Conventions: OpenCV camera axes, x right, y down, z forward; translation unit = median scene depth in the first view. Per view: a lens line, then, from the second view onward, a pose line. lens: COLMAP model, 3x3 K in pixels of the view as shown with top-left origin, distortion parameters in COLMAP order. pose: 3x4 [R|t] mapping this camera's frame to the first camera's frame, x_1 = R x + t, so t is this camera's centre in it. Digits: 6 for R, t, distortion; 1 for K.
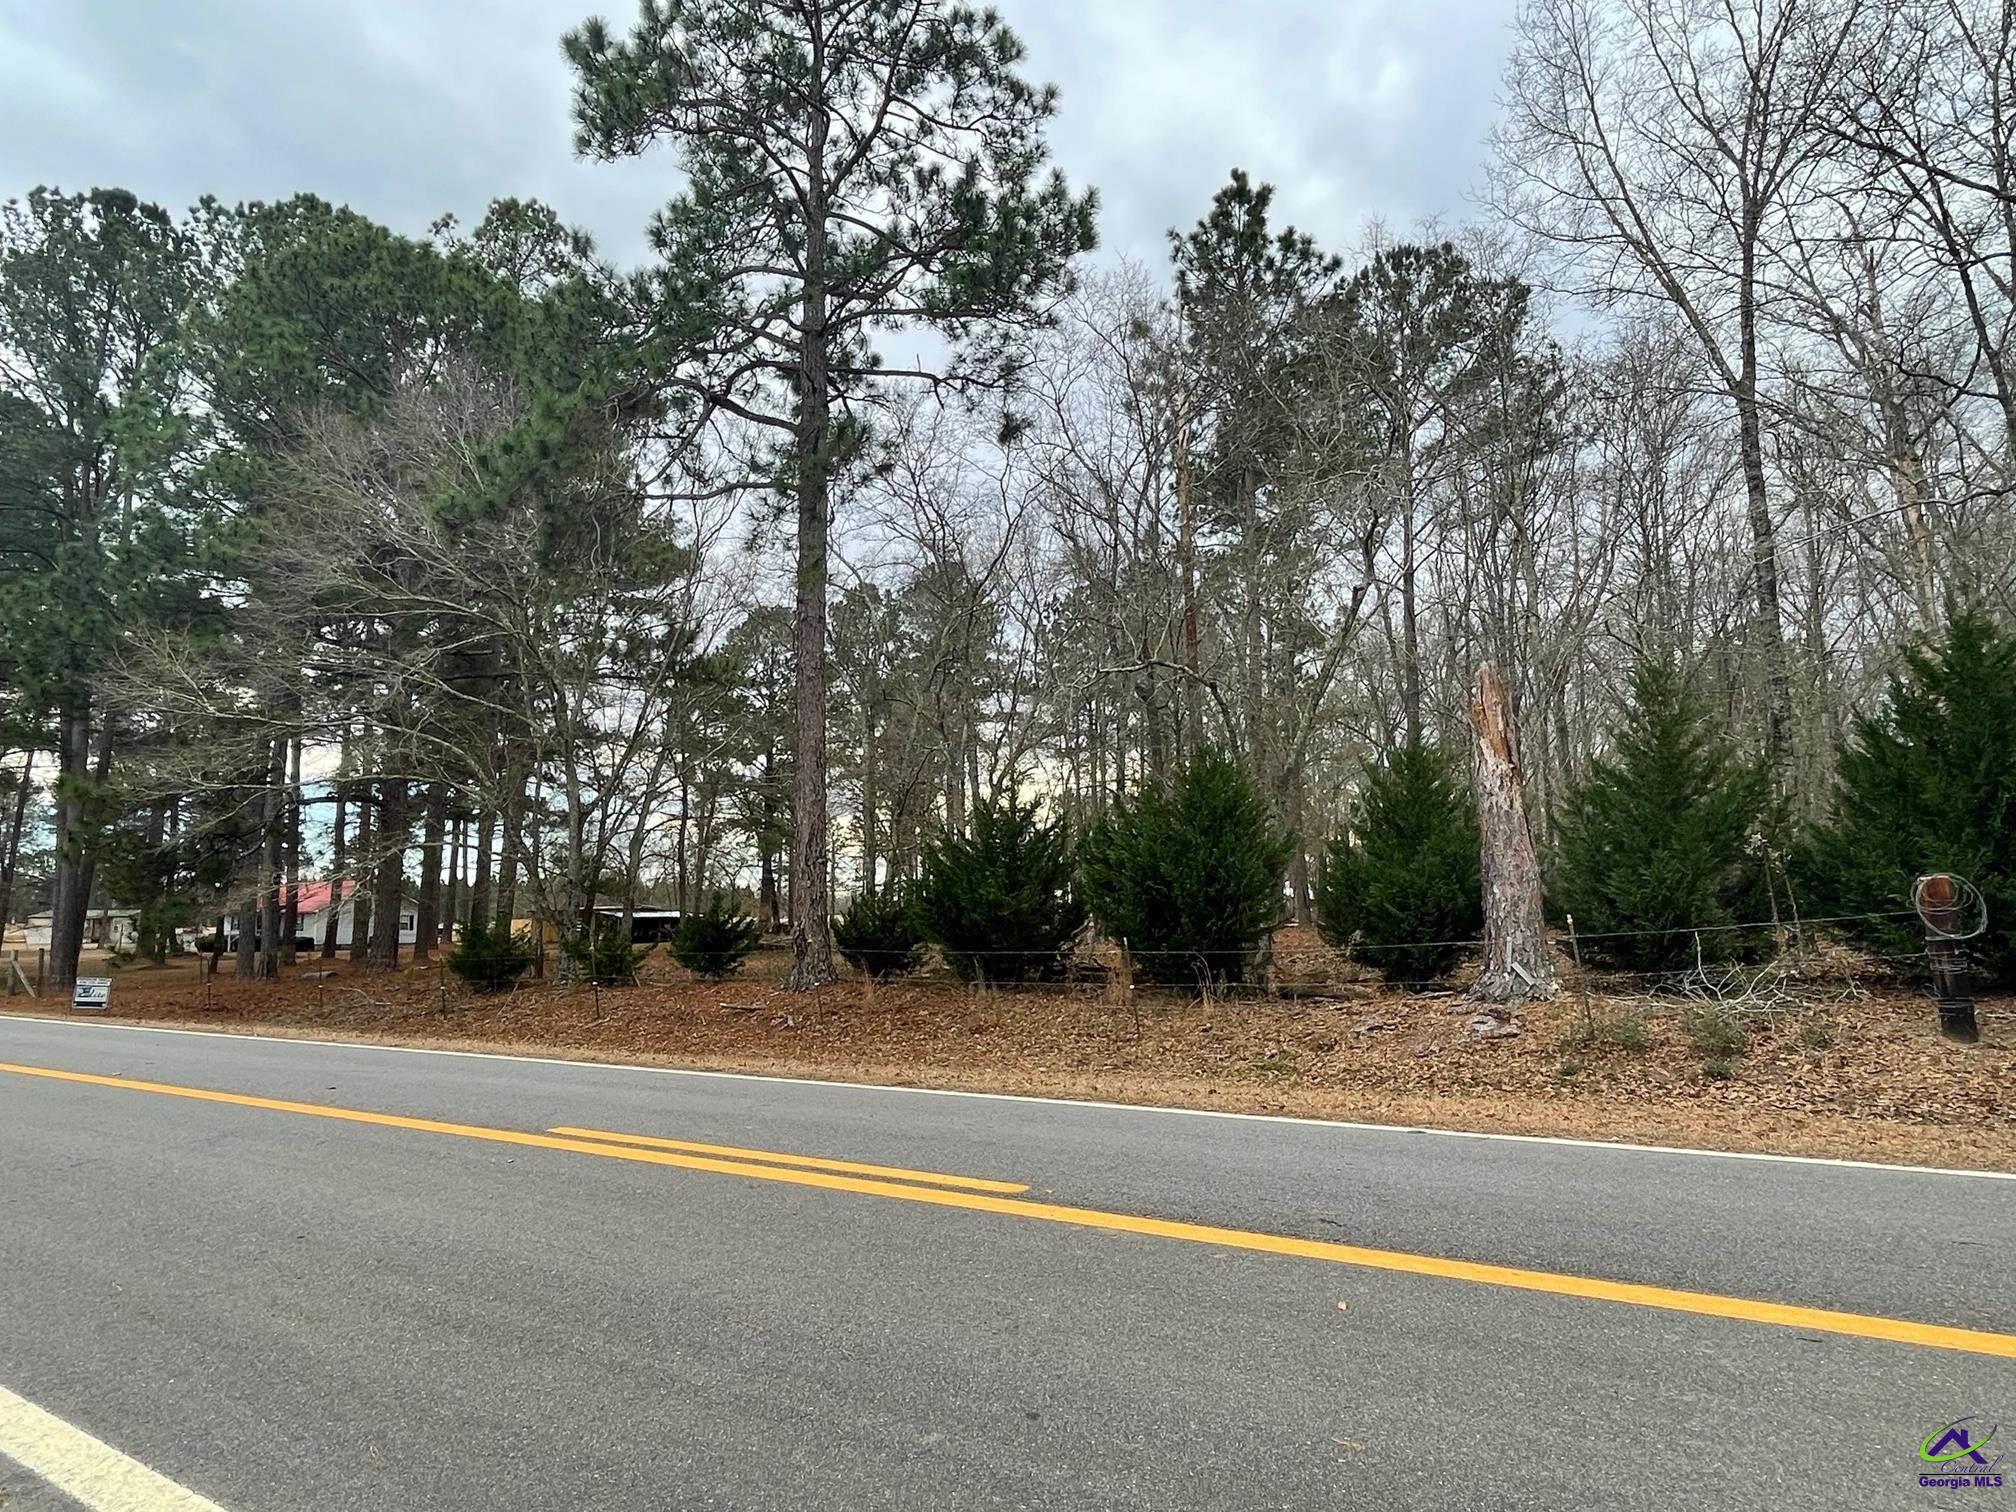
lens RADIAL K [[1213.4, 0, 1011.5], [0, 1213.4, 758.2], [0, 0, 1]] dist [-0.001989, -0.000537]
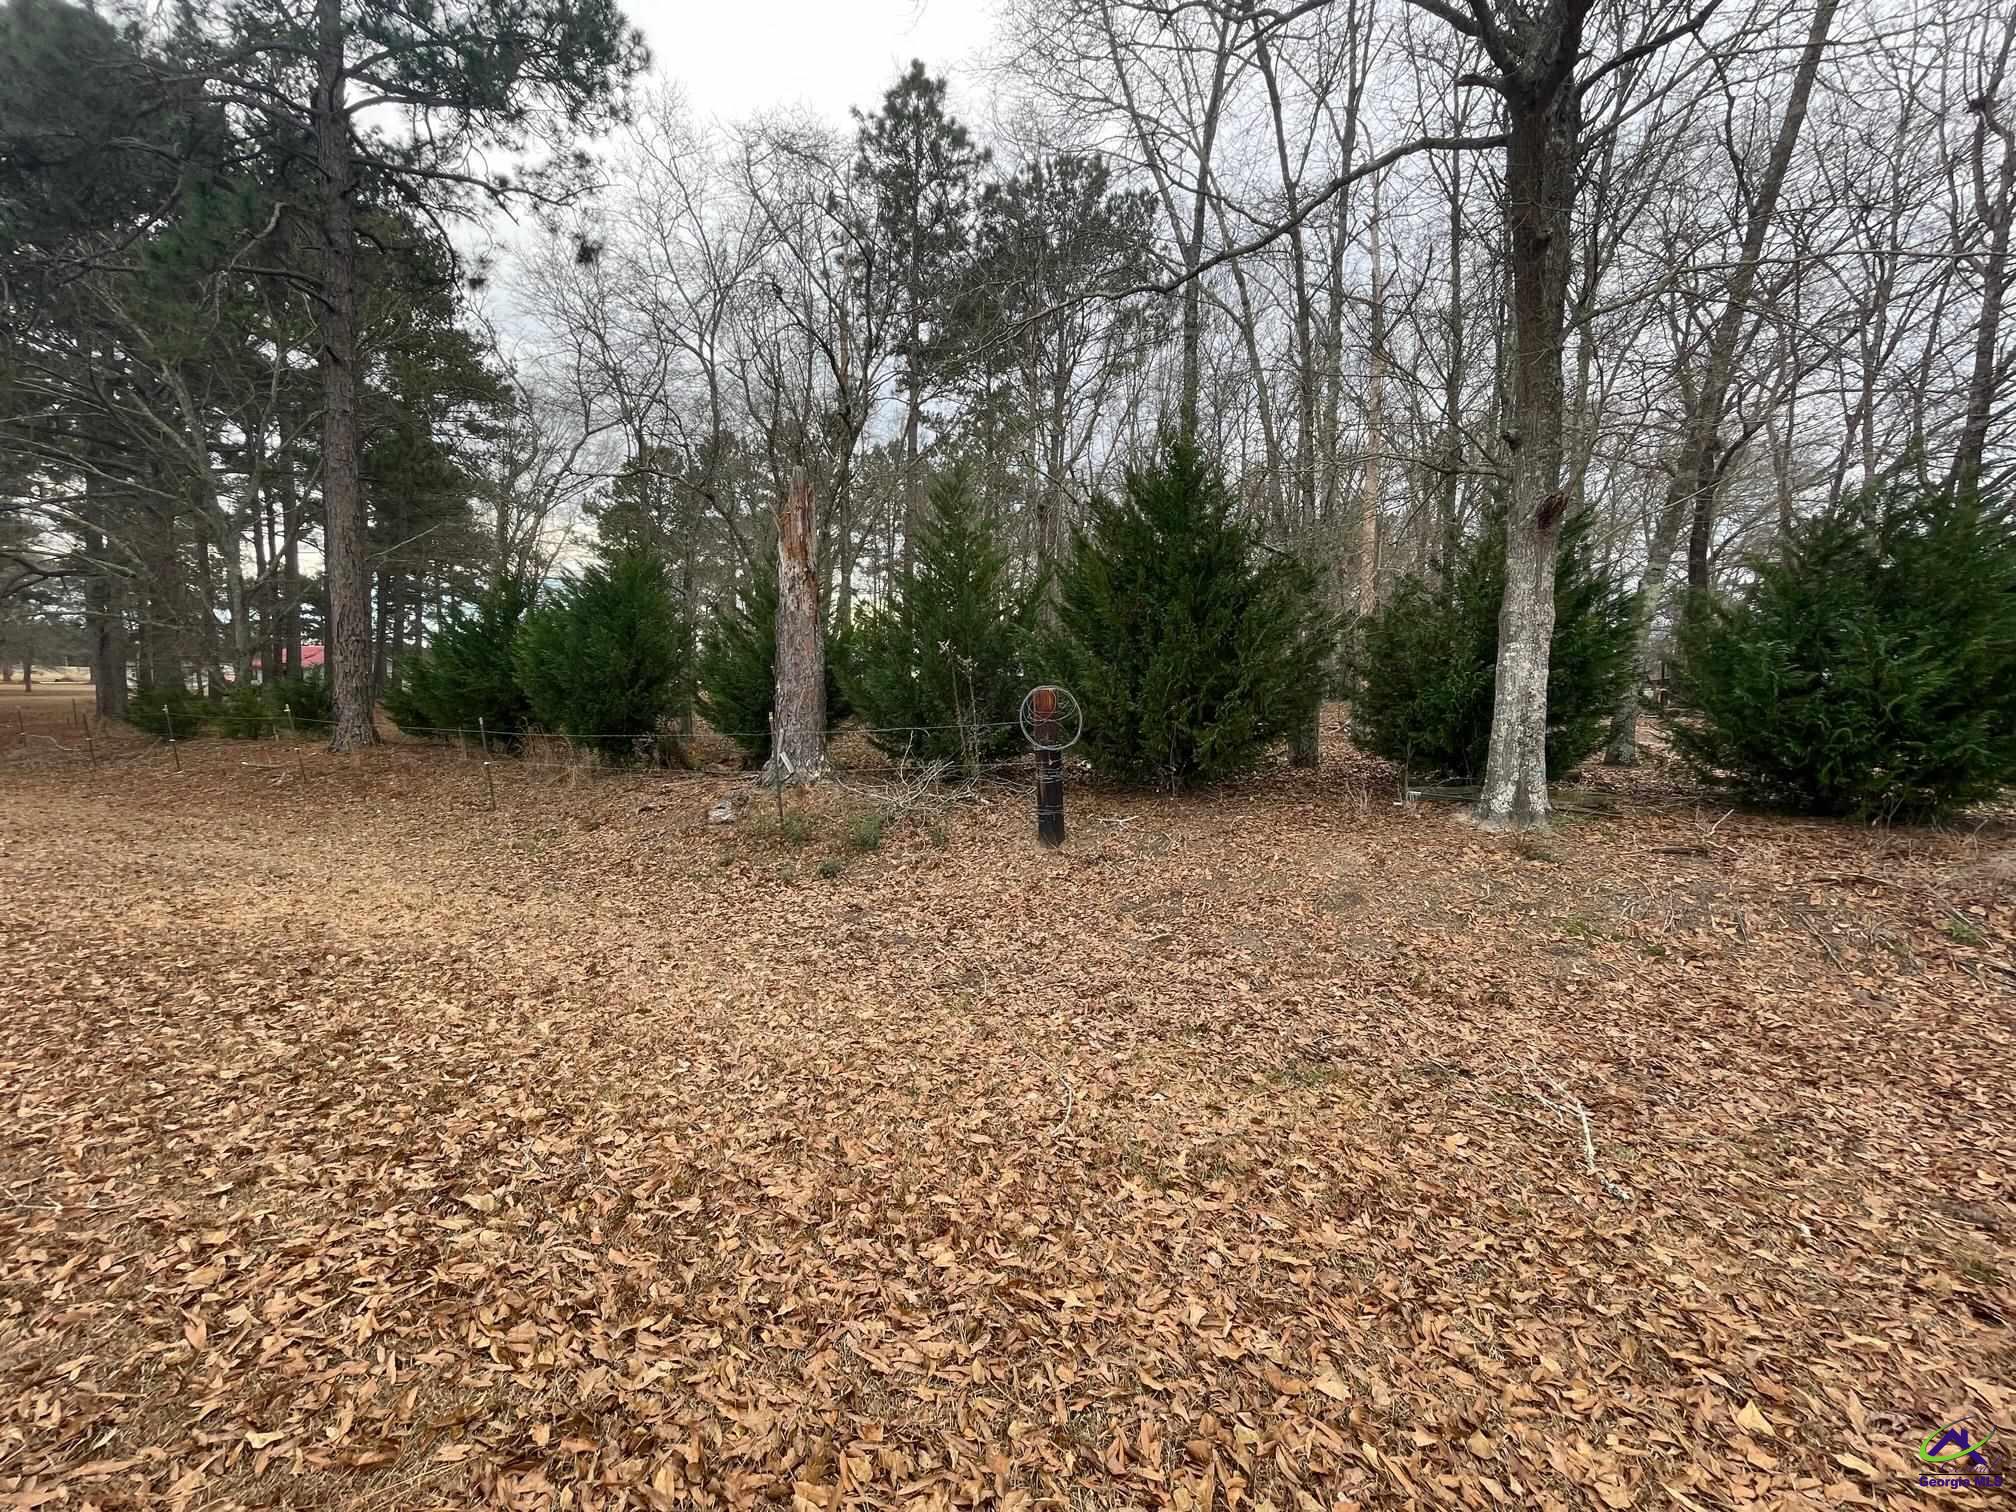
lens RADIAL K [[810.1, 0, 1007.8], [0, 810.1, 760.1], [0, 0, 1]] dist [-0.005459, 0.000151]
pose [[0.993185, 0.024115, 0.114025, 0.405087], [-0.047513, 0.977146, 0.207191, 0.011331], [-0.106422, -0.211197, 0.971633, 0.204073]]
